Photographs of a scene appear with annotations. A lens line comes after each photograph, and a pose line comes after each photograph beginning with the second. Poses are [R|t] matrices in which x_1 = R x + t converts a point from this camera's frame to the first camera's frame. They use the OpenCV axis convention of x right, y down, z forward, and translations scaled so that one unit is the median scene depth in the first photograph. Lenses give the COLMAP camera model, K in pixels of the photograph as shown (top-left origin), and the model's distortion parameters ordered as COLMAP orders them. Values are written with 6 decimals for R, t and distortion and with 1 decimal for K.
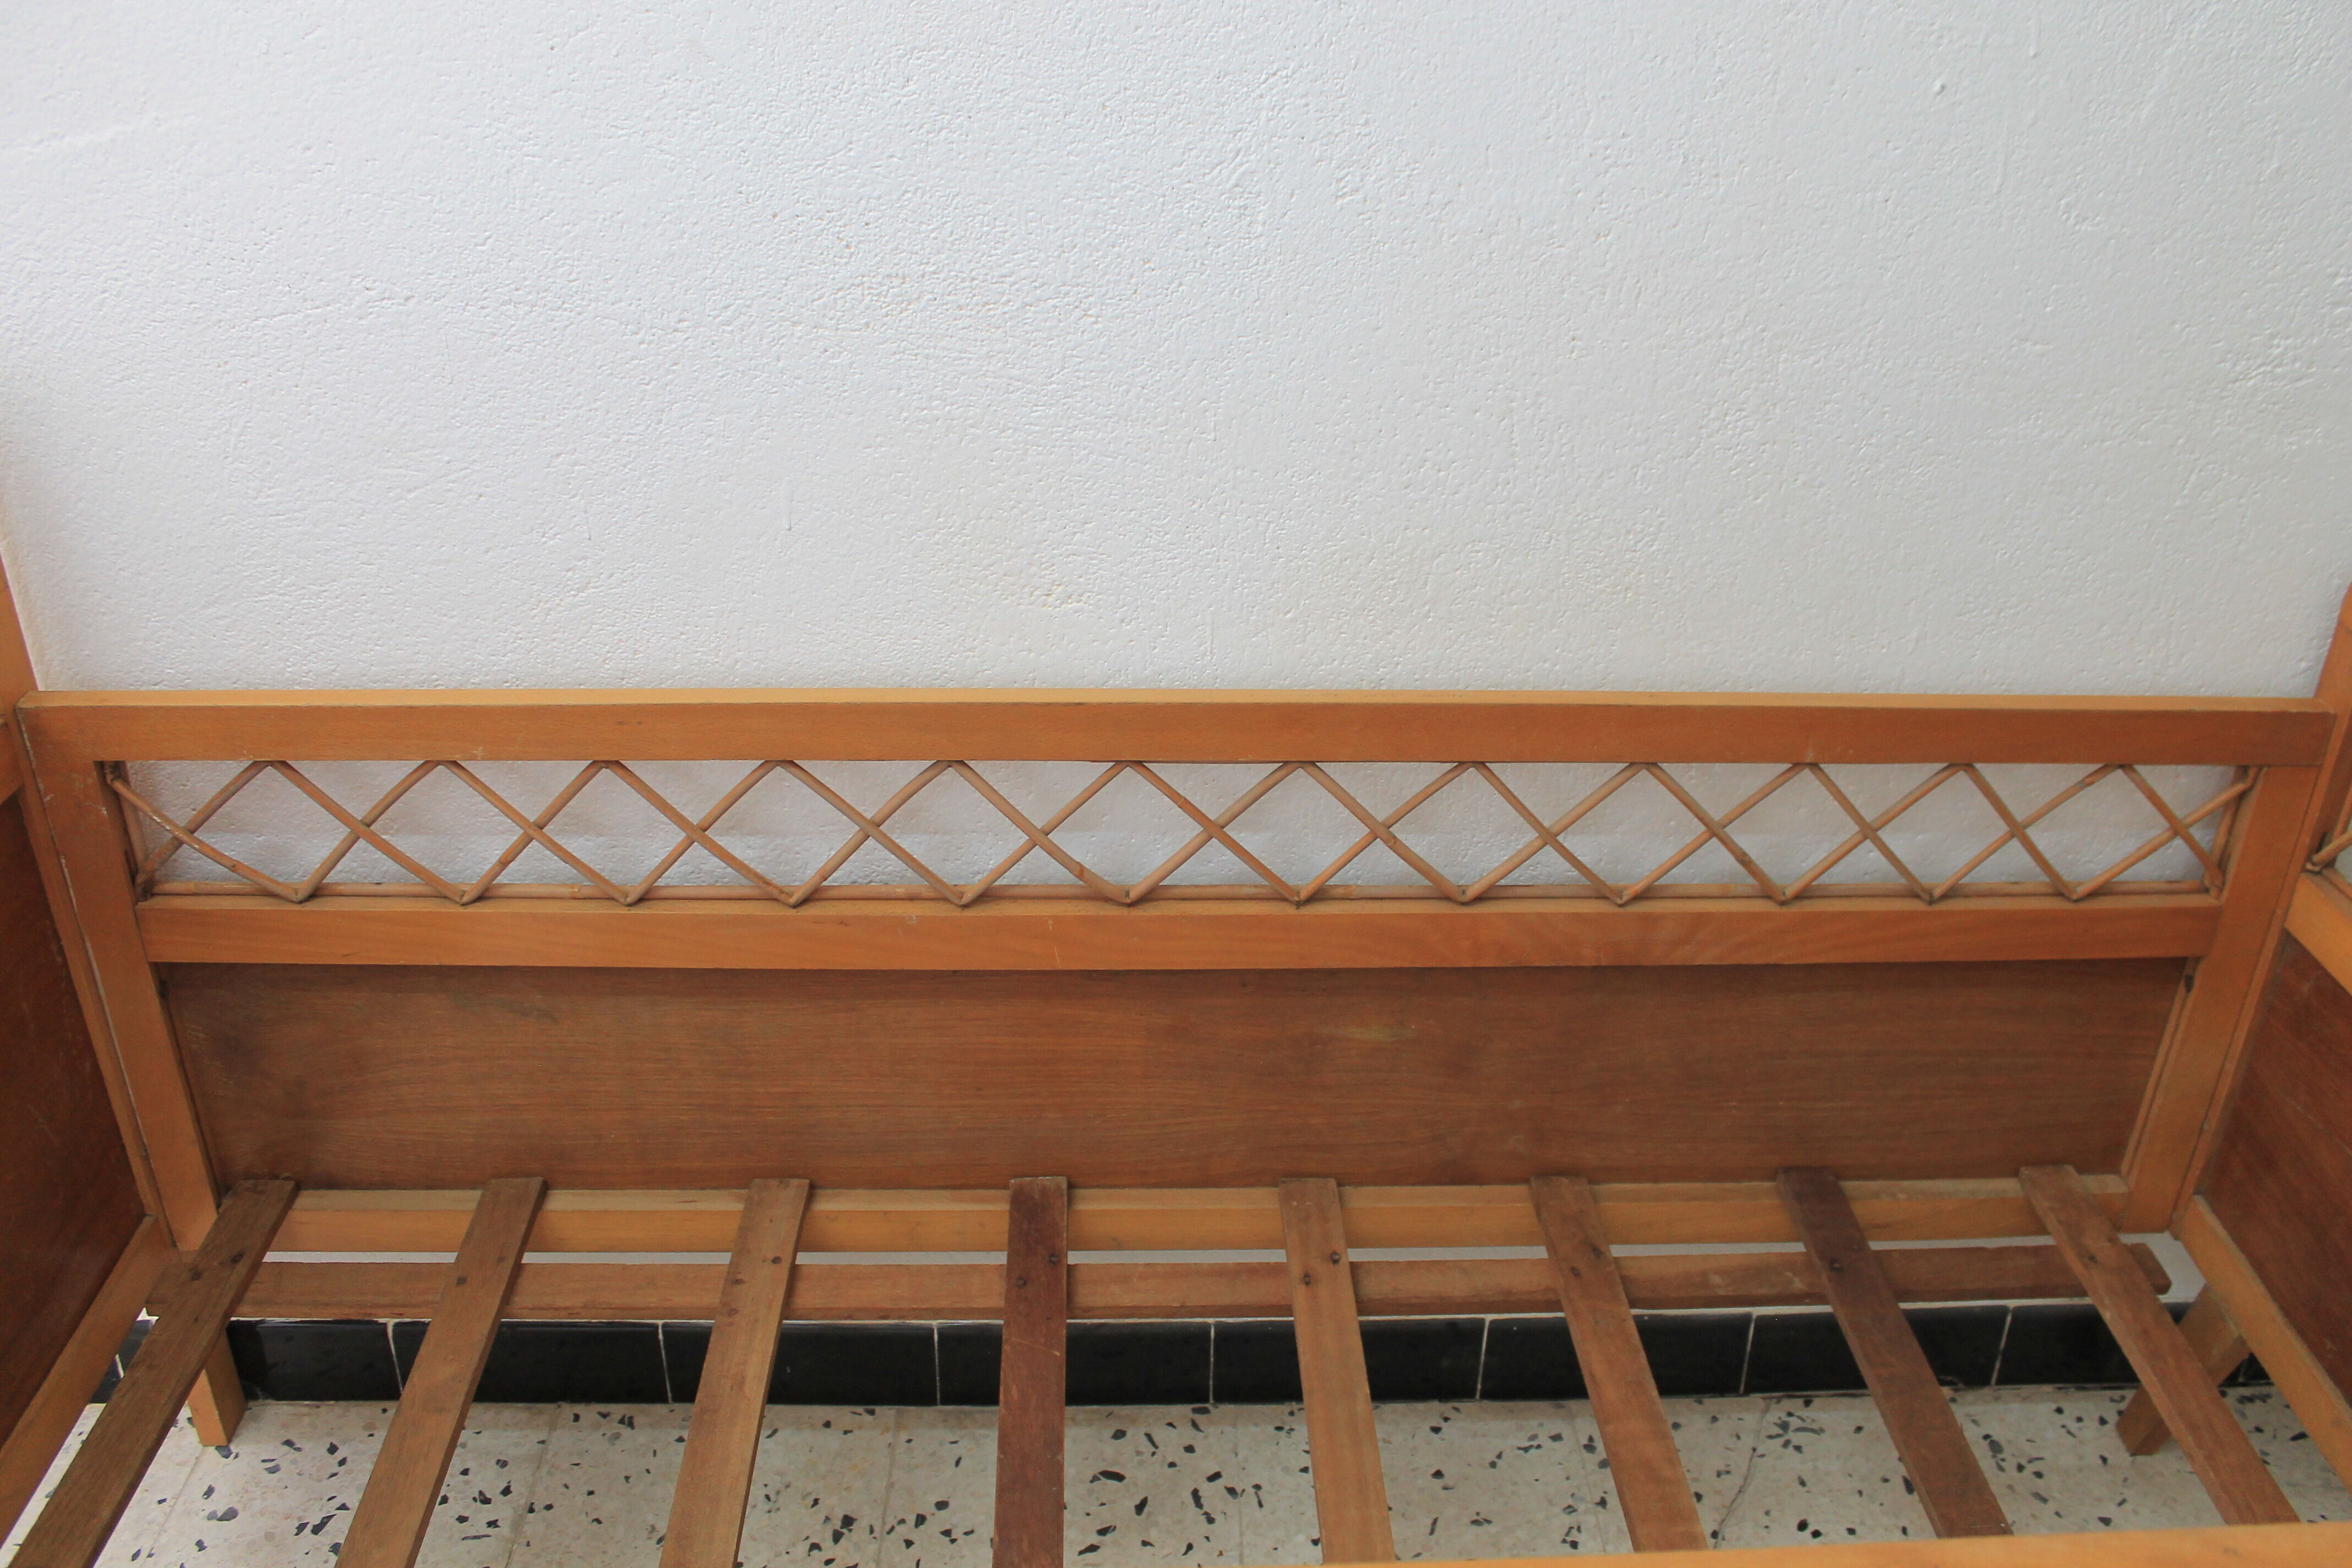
lens RADIAL K [[2020.4, 0, 1194.4], [0, 2020.4, 788.7], [0, 0, 1]] dist [-0.166954, 0.151008]
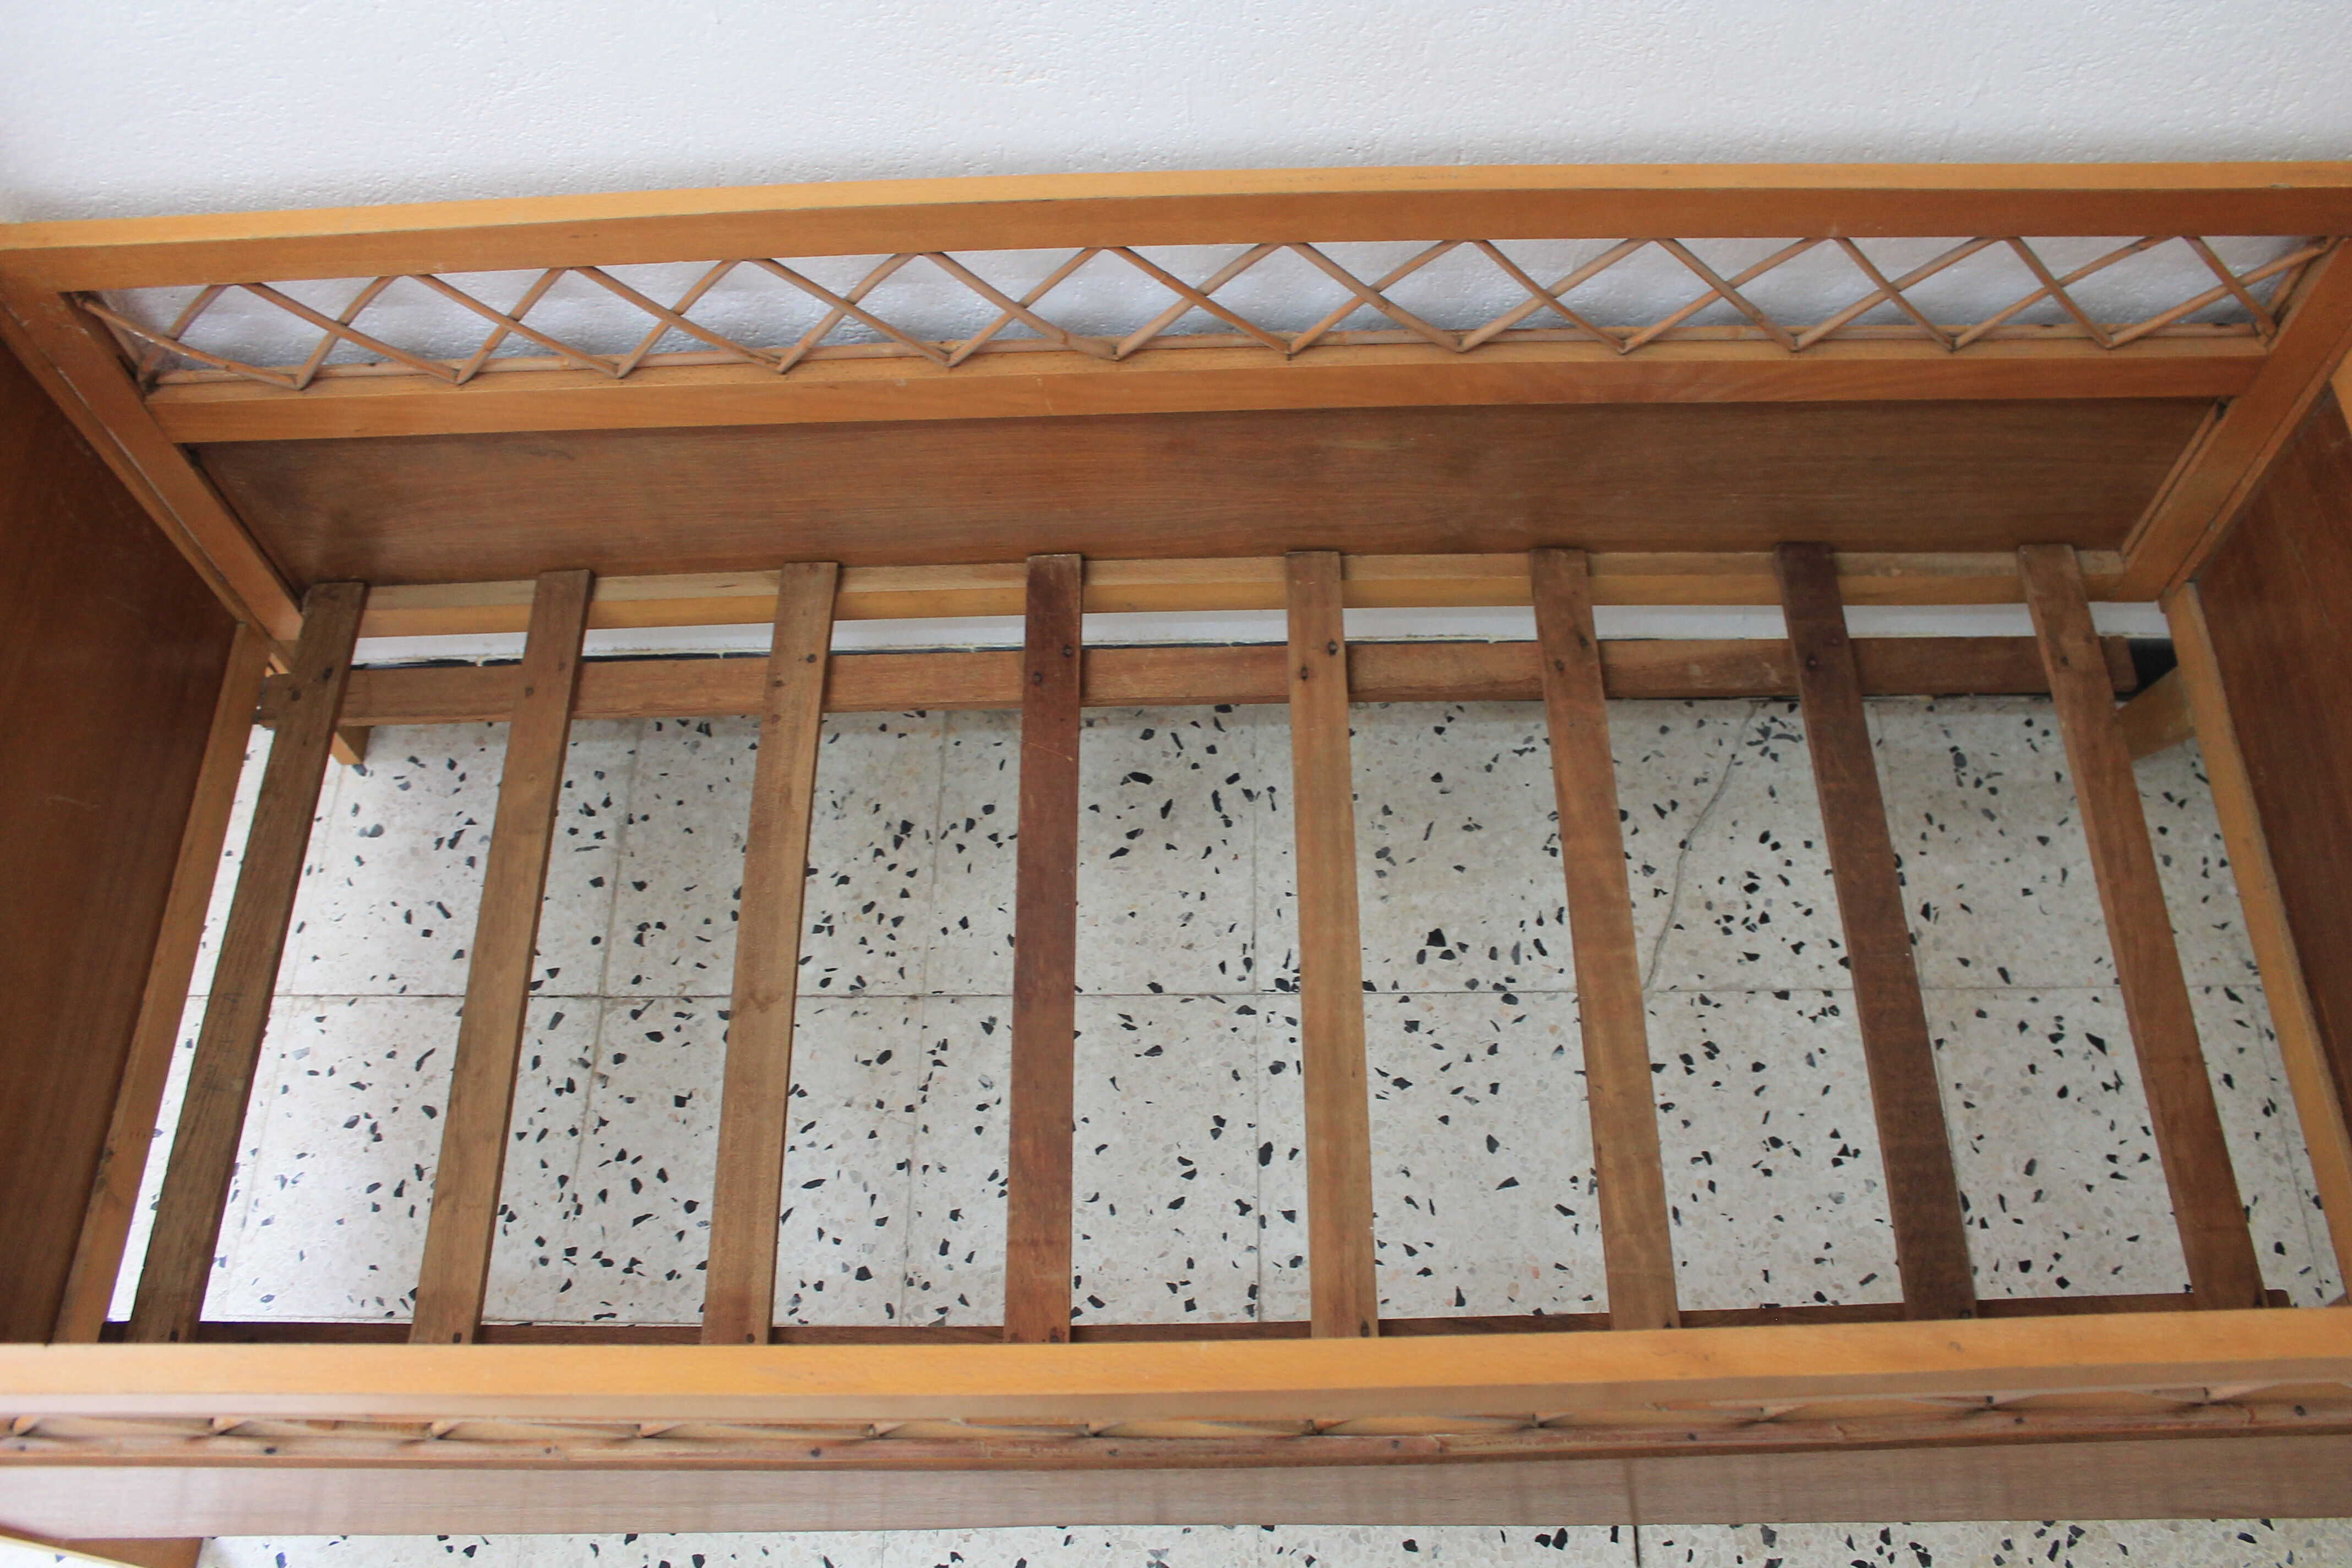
lens RADIAL K [[2020.4, 0, 1194.4], [0, 2020.4, 788.7], [0, 0, 1]] dist [-0.166954, 0.151008]
pose [[0.997908, 0.005804, -0.064391, 0.063329], [0.030967, 0.831375, 0.554848, -0.283158], [0.056753, -0.555681, 0.829456, 0.066352]]
